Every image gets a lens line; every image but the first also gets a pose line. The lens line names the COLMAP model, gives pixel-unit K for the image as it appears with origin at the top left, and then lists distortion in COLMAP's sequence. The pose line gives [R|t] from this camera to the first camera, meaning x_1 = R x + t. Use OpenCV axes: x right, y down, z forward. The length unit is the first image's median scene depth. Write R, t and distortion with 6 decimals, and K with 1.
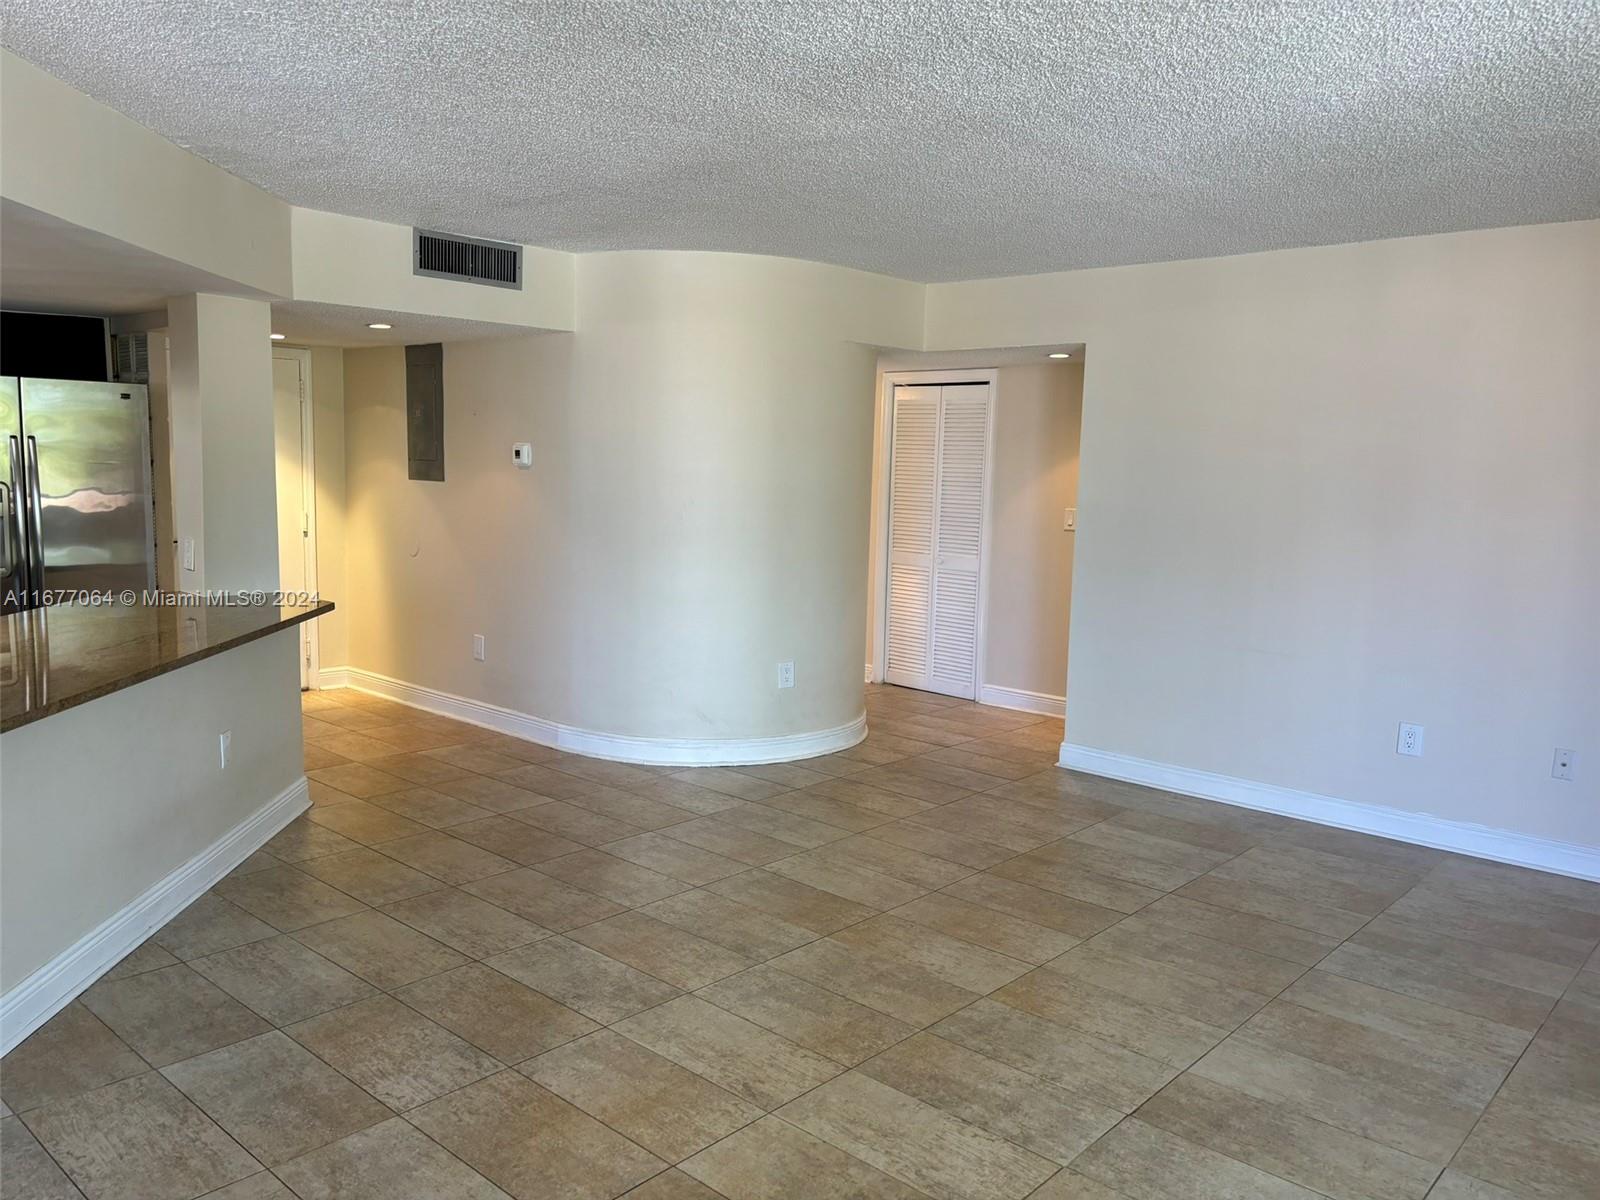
lens RADIAL K [[1220.1, 0, 798.1], [0, 1220.1, 594.7], [0, 0, 1]] dist [0.029682, -0.007584]
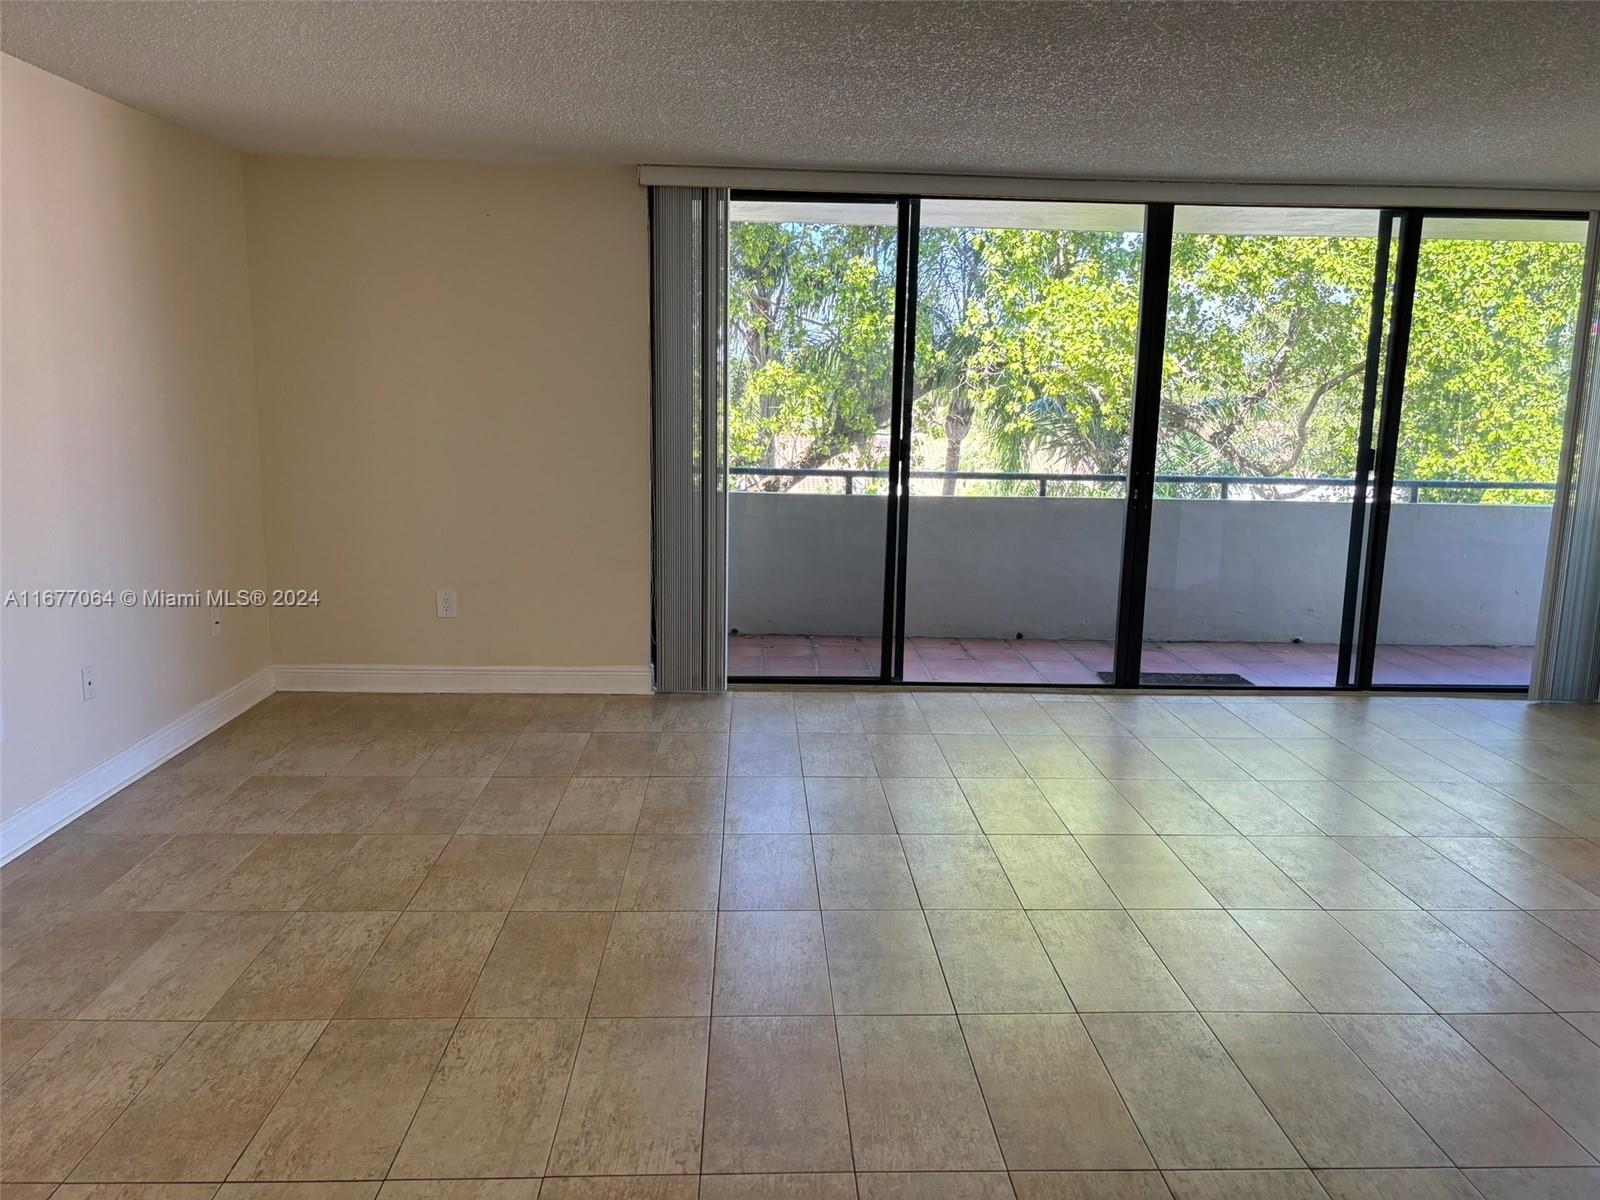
lens RADIAL K [[1220.1, 0, 807.6], [0, 1220.1, 591.2], [0, 0, 1]] dist [0.029682, -0.007584]
pose [[-0.703005, -0.157114, 0.693613, -0.431480], [0.041912, 0.964444, 0.260941, -0.165373], [-0.709949, 0.212514, -0.671425, 1.402982]]
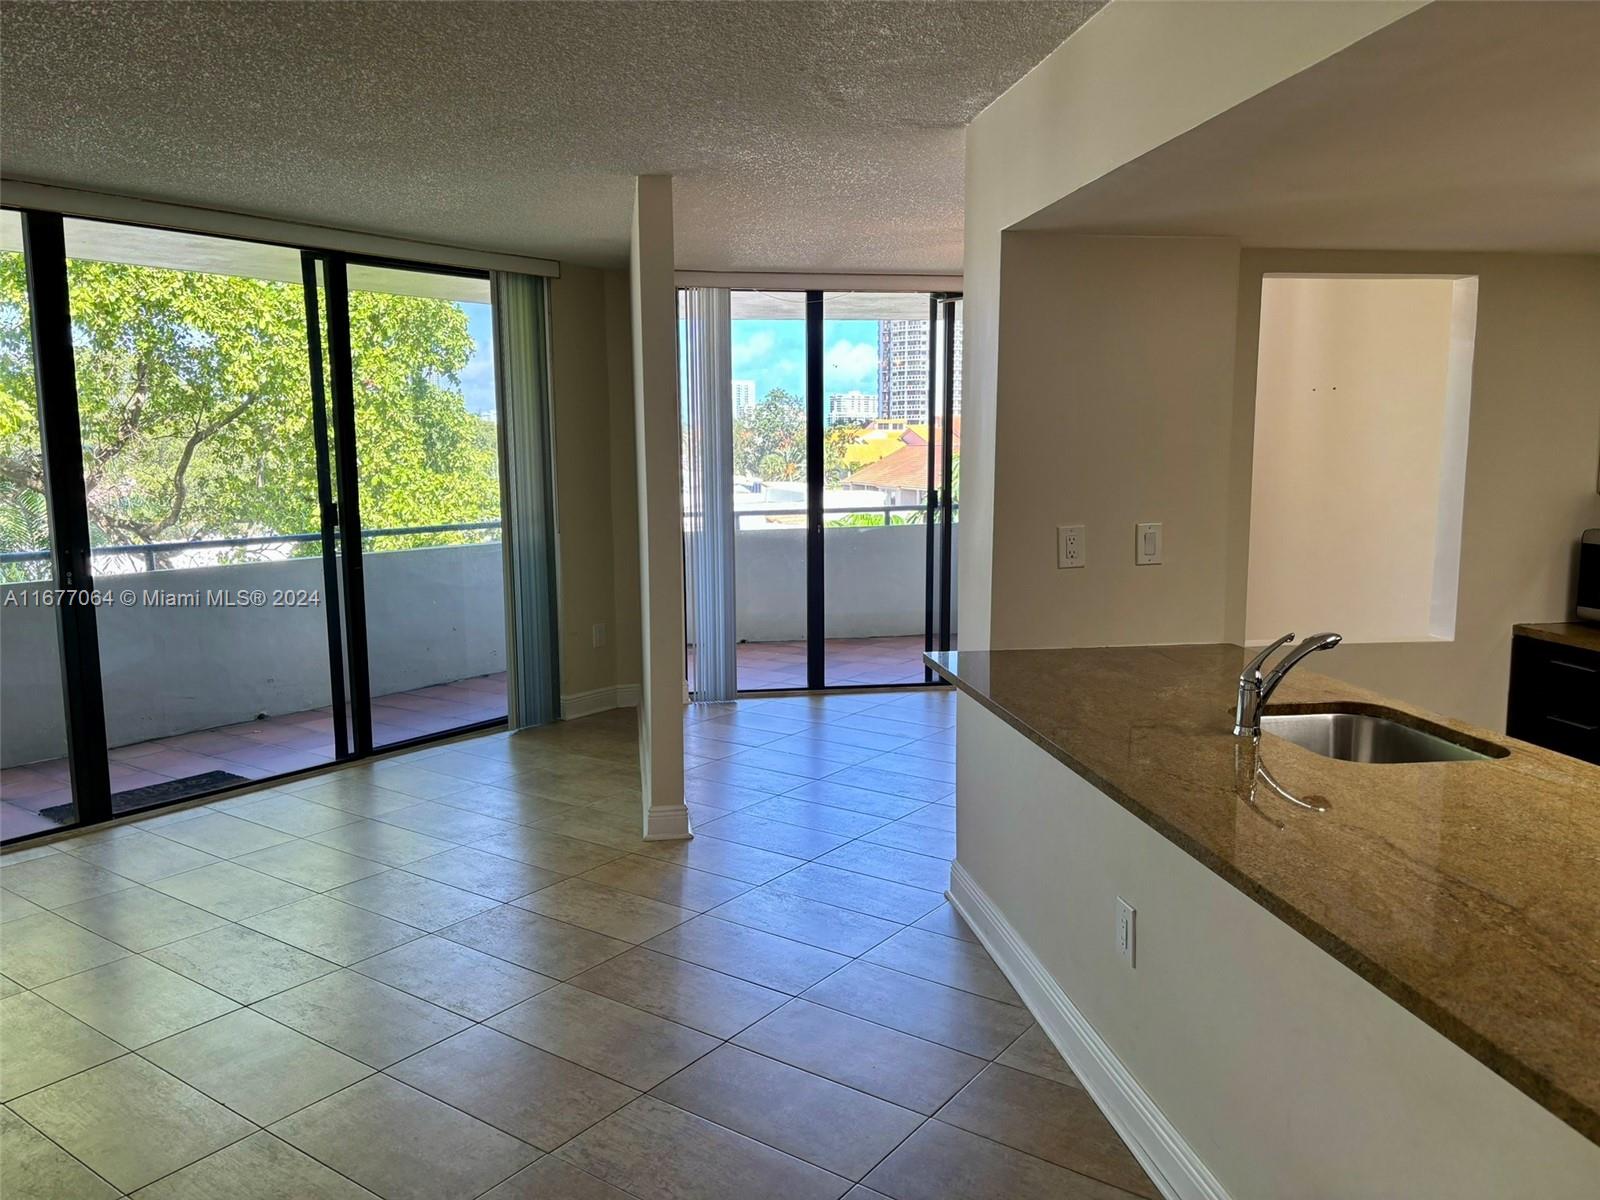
lens RADIAL K [[1220.1, 0, 803.3], [0, 1220.1, 591.2], [0, 0, 1]] dist [0.029682, -0.007584]
pose [[-0.994803, -0.002986, -0.101777, -0.239407], [-0.026601, 0.972476, 0.231481, -0.153917], [0.098284, 0.232985, -0.967501, 1.308289]]
